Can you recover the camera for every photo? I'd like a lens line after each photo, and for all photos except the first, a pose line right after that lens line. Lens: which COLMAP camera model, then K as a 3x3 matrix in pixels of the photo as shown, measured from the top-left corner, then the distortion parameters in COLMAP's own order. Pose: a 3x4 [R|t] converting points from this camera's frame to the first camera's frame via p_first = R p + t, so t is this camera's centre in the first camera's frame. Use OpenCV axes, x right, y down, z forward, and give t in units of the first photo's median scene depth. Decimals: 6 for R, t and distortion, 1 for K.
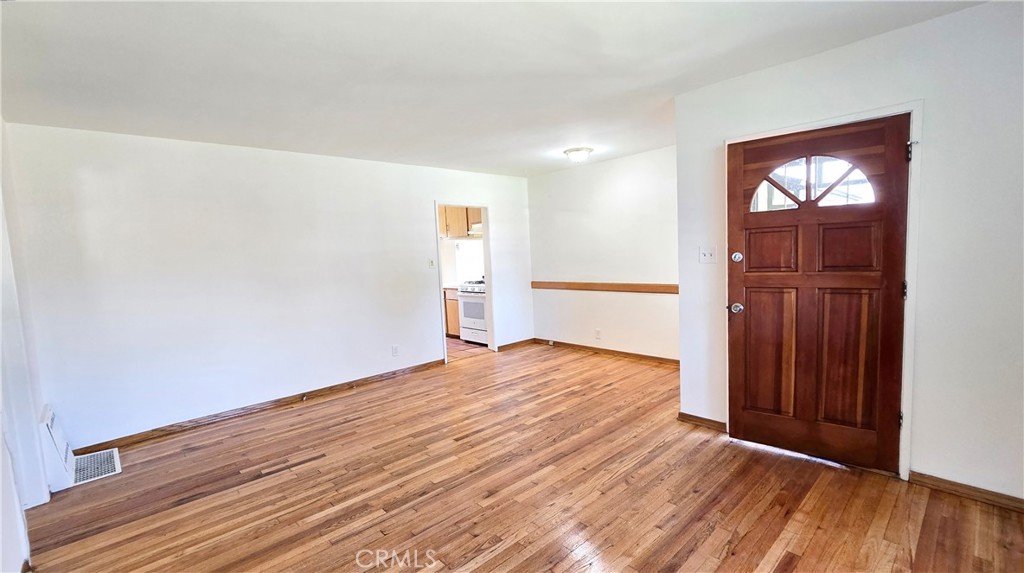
lens RADIAL K [[445.6, 0, 512.0], [0, 445.6, 286.5], [0, 0, 1]] dist [-0.001681, -0.000161]
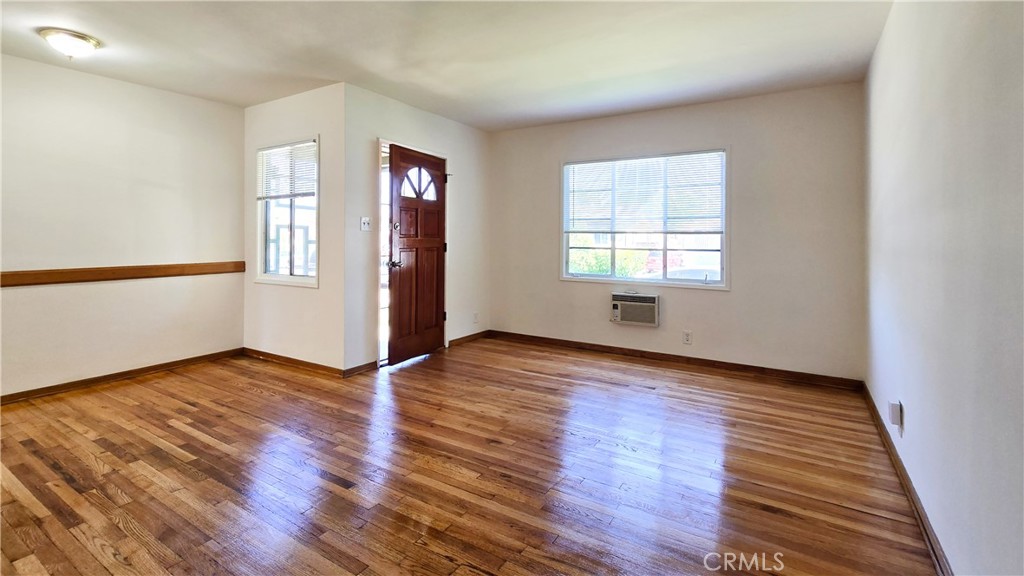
lens RADIAL K [[451.5, 0, 511.6], [0, 451.5, 239.1], [0, 0, 1]] dist [-0.000419, -0.000107]
pose [[-0.260542, 0.042894, 0.964509, -0.970297], [0.084490, 0.996193, -0.021480, 0.033423], [-0.961758, 0.075895, -0.263174, 1.091838]]
